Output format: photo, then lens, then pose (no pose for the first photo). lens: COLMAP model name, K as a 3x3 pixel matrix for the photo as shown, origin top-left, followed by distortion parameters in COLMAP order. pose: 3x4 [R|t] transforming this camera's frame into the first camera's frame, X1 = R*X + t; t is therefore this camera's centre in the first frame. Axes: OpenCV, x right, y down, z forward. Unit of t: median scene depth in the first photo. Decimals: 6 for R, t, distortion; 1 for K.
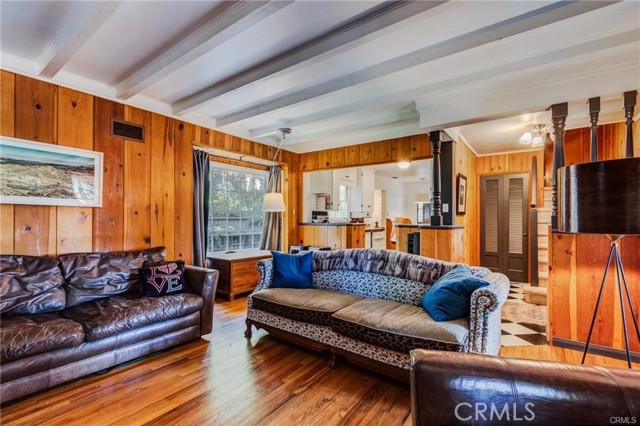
lens RADIAL K [[290.7, 0, 313.7], [0, 290.7, 217.1], [0, 0, 1]] dist [-0.005562, -0.002073]
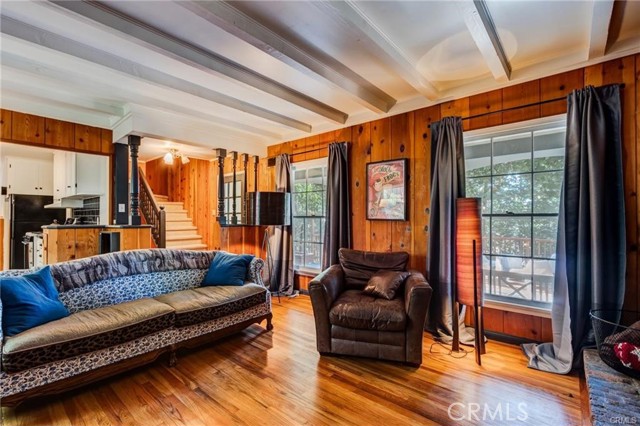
lens RADIAL K [[290.7, 0, 313.8], [0, 290.7, 214.9], [0, 0, 1]] dist [-0.005562, -0.002073]
pose [[0.058118, 0.007759, 0.998280, -0.804665], [-0.004305, 0.999962, -0.007521, -0.003254], [-0.998300, -0.003861, 0.058149, 0.390297]]
